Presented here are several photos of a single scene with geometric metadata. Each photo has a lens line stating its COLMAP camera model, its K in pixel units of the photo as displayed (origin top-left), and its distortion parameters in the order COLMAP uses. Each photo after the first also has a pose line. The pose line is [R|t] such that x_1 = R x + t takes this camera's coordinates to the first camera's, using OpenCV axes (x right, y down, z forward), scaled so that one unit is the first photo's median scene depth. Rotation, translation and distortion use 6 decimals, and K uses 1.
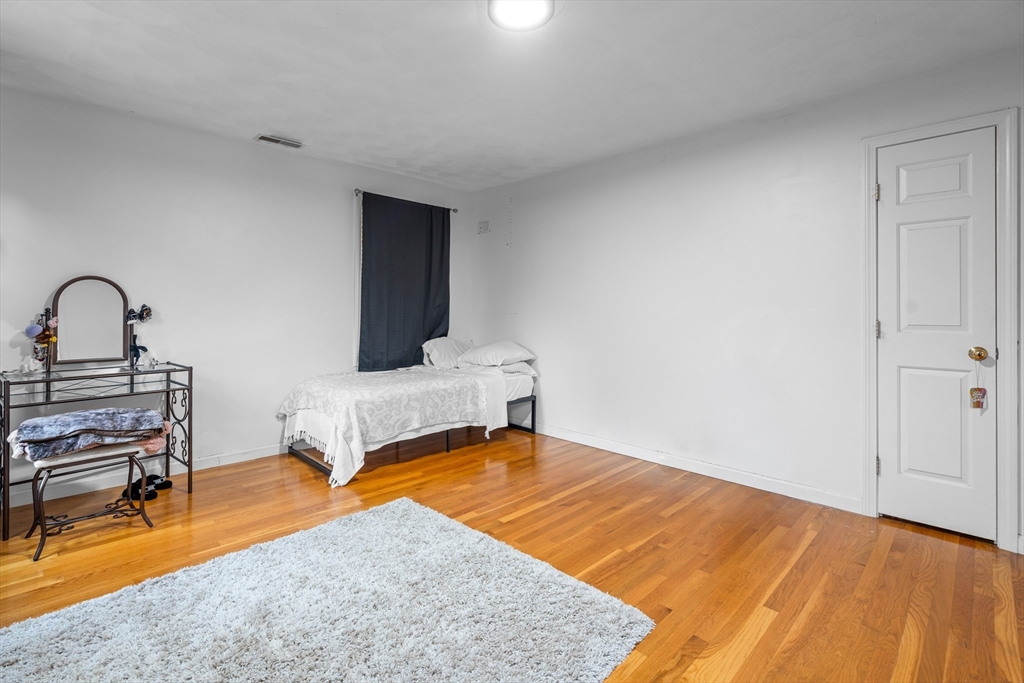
lens RADIAL K [[465.1, 0, 499.0], [0, 465.1, 311.8], [0, 0, 1]] dist [-0.005349, 0.002480]
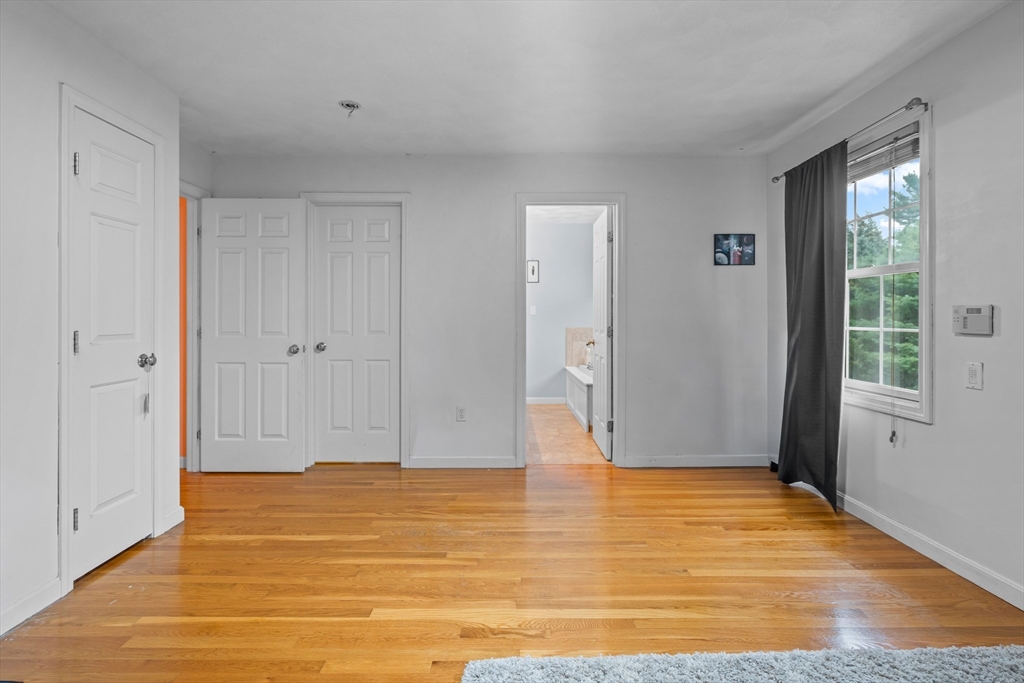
lens RADIAL K [[465.1, 0, 503.4], [0, 465.1, 322.6], [0, 0, 1]] dist [-0.005349, 0.002480]
pose [[-0.715246, -0.004286, 0.698860, -0.278890], [-0.002972, 0.999991, 0.003091, 0.000389], [-0.698867, 0.000133, -0.715252, 1.288629]]
